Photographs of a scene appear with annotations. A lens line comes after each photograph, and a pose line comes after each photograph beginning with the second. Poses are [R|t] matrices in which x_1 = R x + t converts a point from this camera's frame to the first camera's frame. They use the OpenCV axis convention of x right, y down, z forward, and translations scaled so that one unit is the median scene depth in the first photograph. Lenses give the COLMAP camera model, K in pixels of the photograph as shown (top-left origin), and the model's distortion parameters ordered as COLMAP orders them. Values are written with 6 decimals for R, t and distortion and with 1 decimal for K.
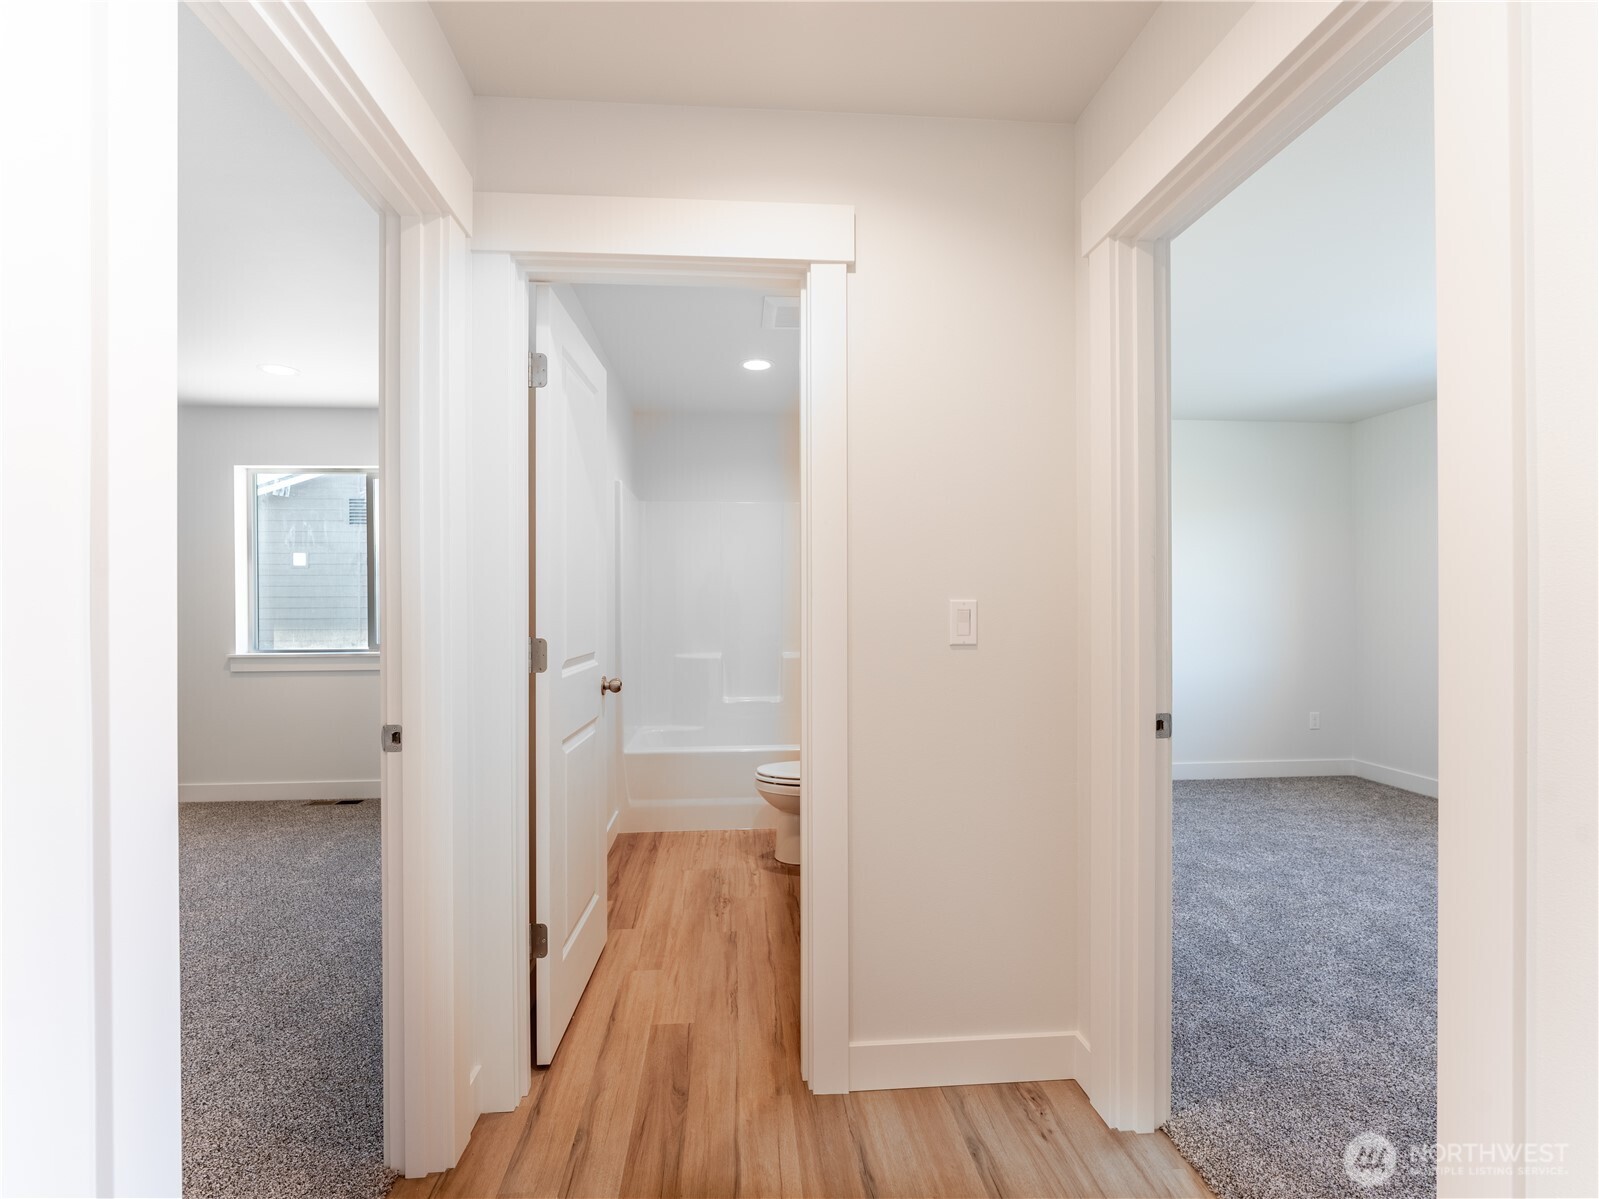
lens RADIAL K [[739.4, 0, 799.5], [0, 739.4, 599.5], [0, 0, 1]] dist [-0.000687, -0.000418]
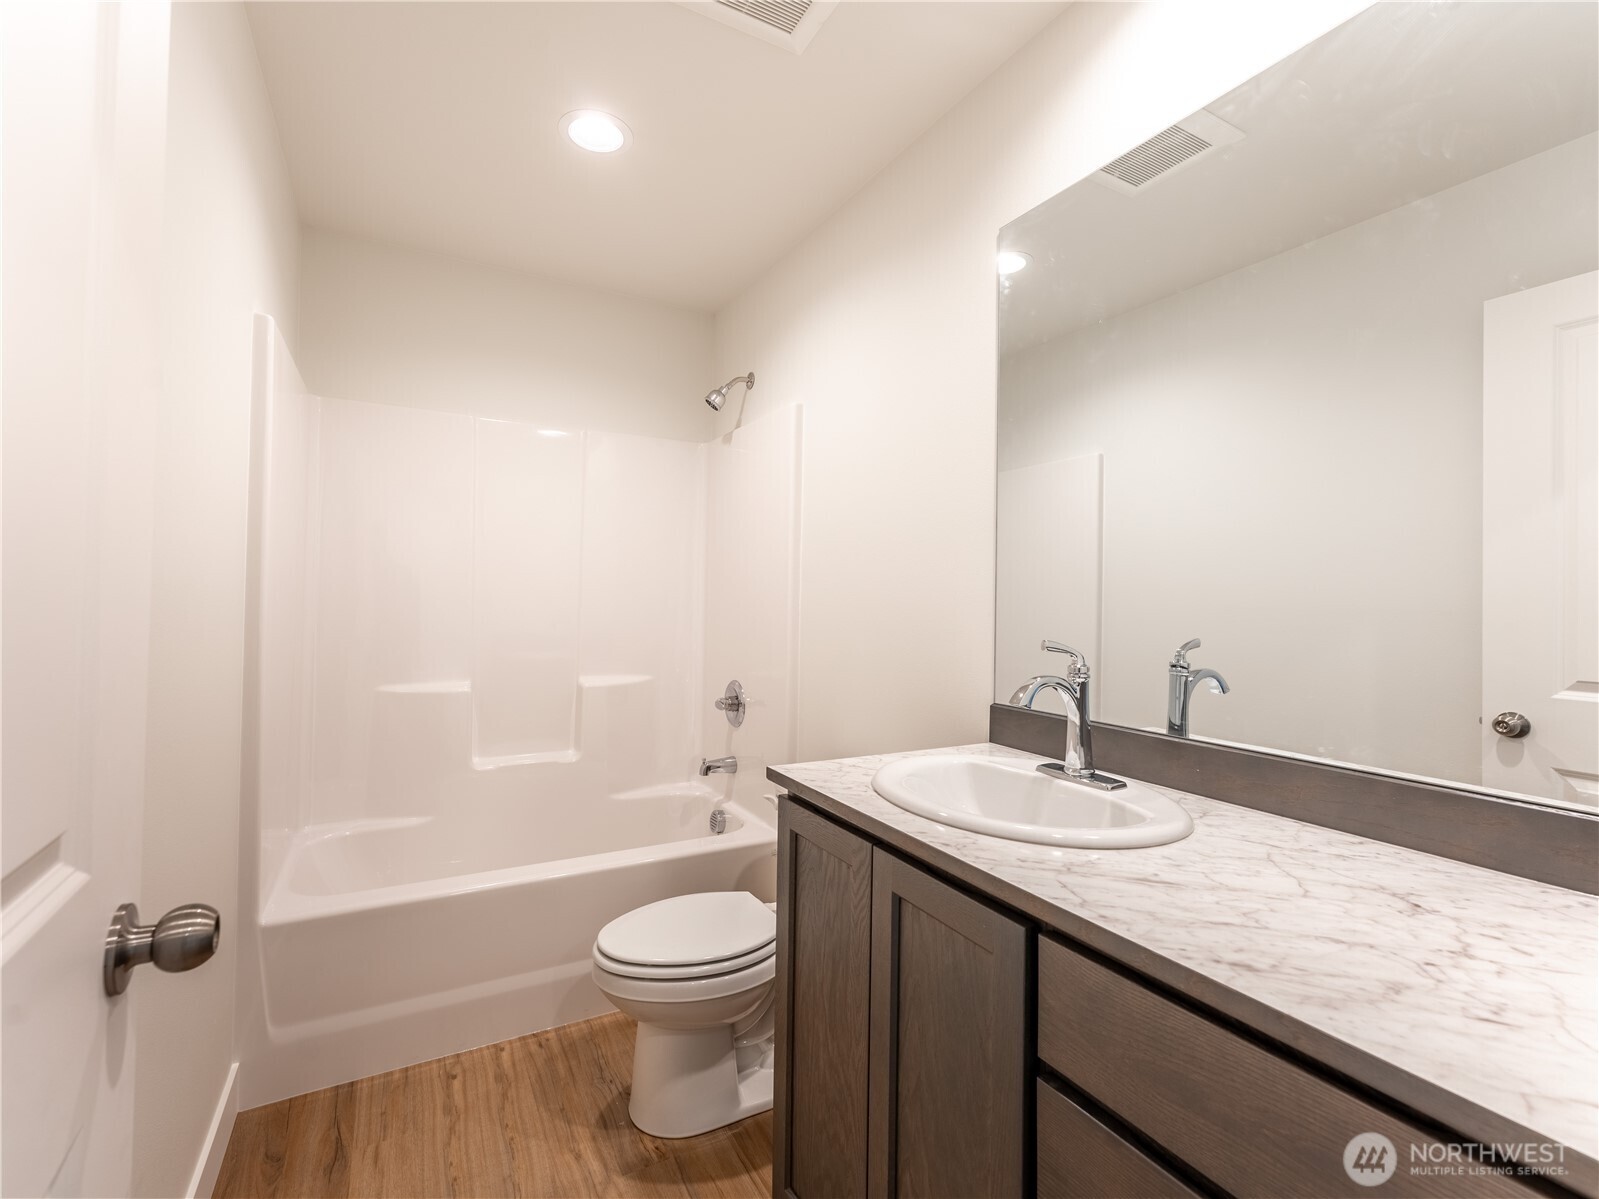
lens RADIAL K [[706.6, 0, 798.0], [0, 706.6, 594.9], [0, 0, 1]] dist [0.000173, -0.010660]
pose [[0.917368, 0.023072, 0.397371, -0.179685], [-0.016724, 0.999671, -0.019435, 0.023332], [-0.397689, 0.011184, 0.917452, 0.778354]]
